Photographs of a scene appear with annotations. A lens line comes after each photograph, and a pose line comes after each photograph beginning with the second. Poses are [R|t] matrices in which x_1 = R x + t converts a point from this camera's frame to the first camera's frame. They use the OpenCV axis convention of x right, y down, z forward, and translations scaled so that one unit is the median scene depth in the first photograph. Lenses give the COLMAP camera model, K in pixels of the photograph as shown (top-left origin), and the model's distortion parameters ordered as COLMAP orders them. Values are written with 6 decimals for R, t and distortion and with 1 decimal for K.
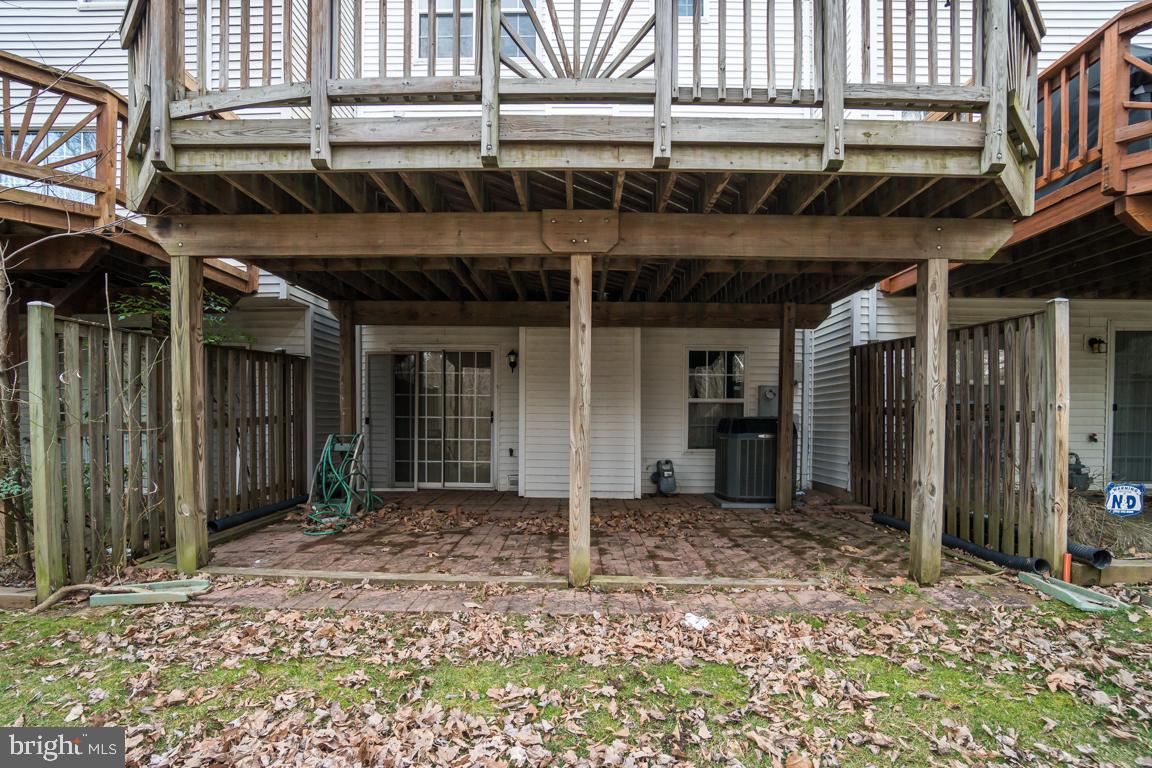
lens RADIAL K [[599.7, 0, 576.0], [0, 599.7, 384.0], [0, 0, 1]] dist [-0.069019, 0.025816]
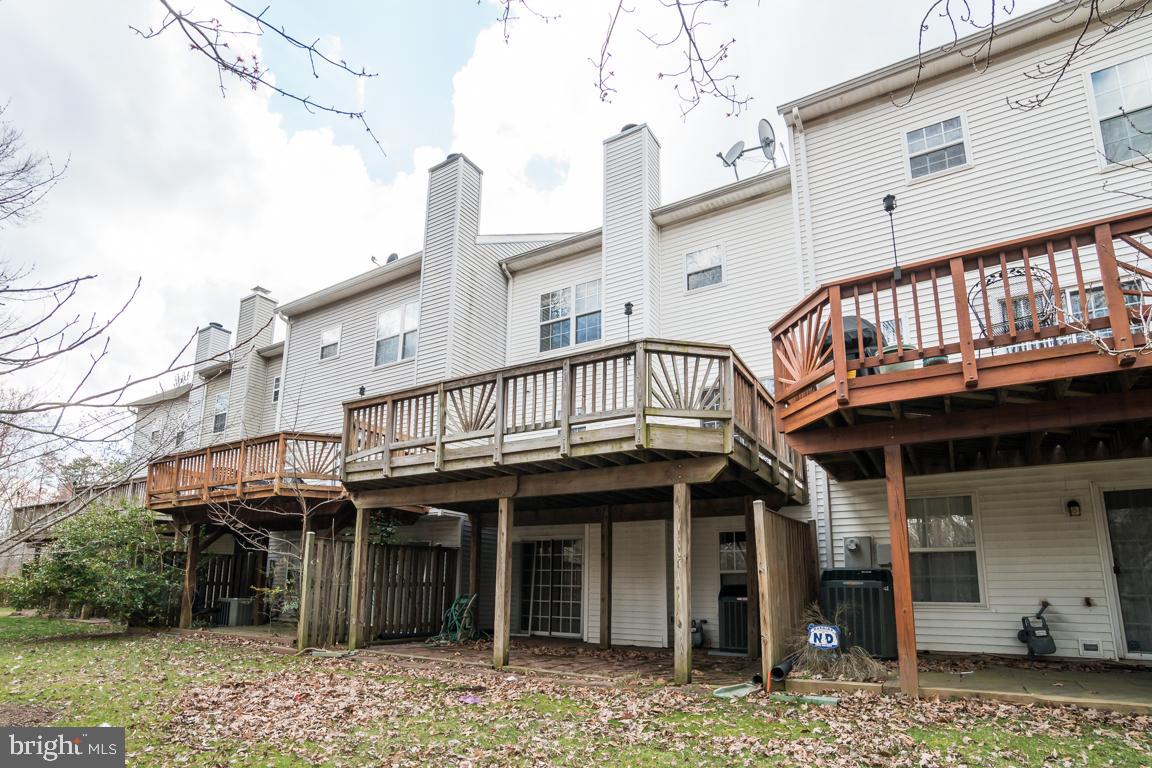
lens RADIAL K [[599.7, 0, 576.0], [0, 599.7, 384.0], [0, 0, 1]] dist [-0.069019, 0.025816]
pose [[0.881270, -0.151427, -0.447697, 1.188273], [0.017852, 0.957271, -0.288642, 0.007798], [0.472276, 0.246380, 0.846317, -0.717753]]
